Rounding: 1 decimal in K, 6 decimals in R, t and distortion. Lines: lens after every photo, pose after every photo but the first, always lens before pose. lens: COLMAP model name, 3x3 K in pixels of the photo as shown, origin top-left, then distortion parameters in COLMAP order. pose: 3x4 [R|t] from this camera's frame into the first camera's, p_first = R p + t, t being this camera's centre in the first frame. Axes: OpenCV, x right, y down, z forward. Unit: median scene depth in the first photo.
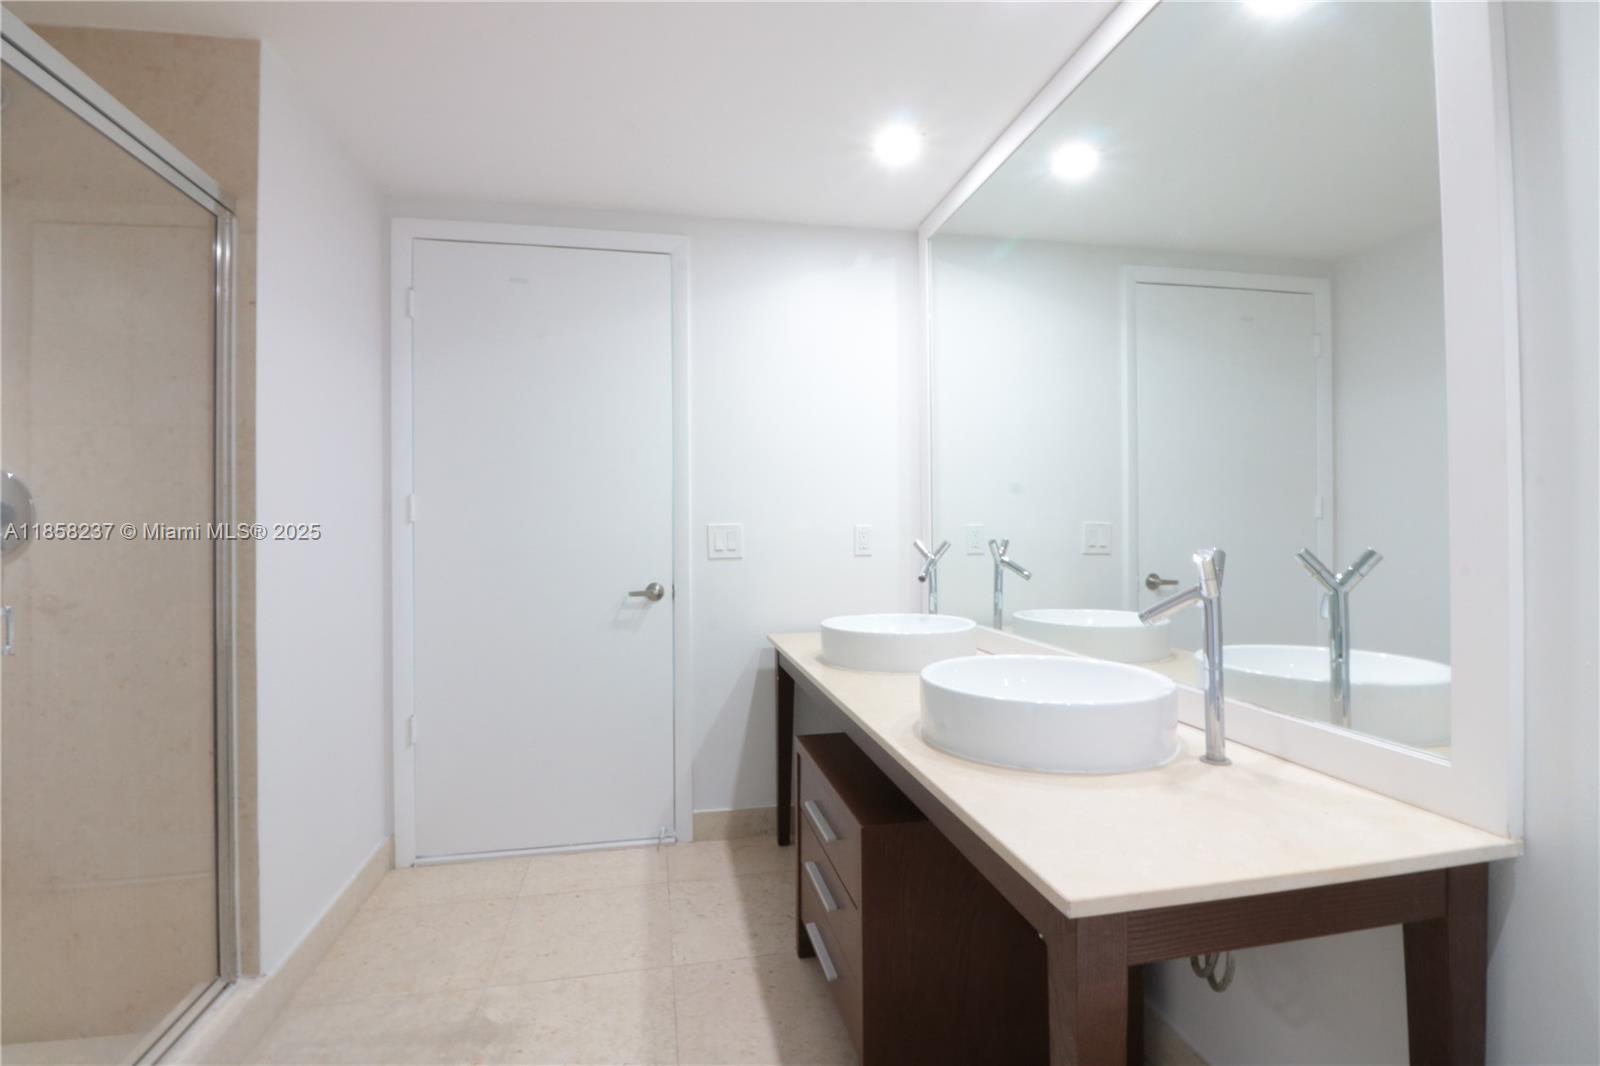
lens RADIAL K [[731.8, 0, 787.3], [0, 731.8, 529.0], [0, 0, 1]] dist [-0.010346, -0.009922]
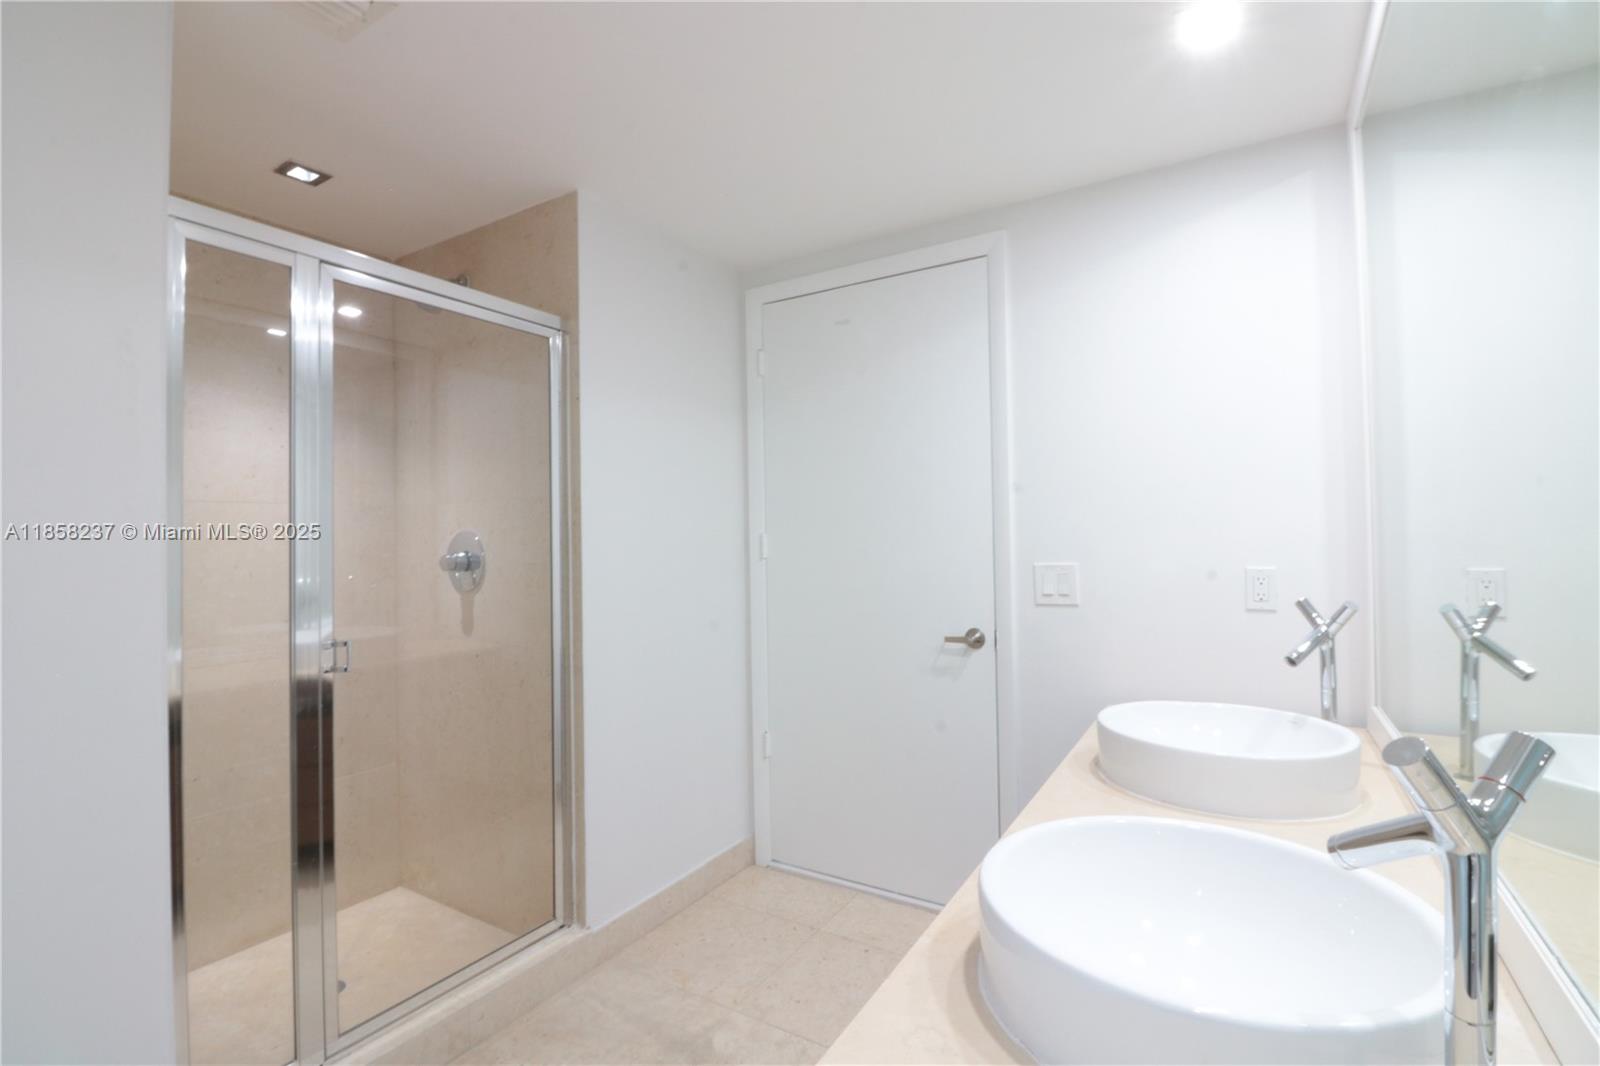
lens RADIAL K [[731.8, 0, 787.3], [0, 731.8, 529.0], [0, 0, 1]] dist [-0.010346, -0.009922]
pose [[0.729944, -0.012748, -0.683388, 0.279033], [0.010384, 0.999917, -0.007561, -0.046010], [0.683428, -0.001578, 0.730017, 0.205797]]
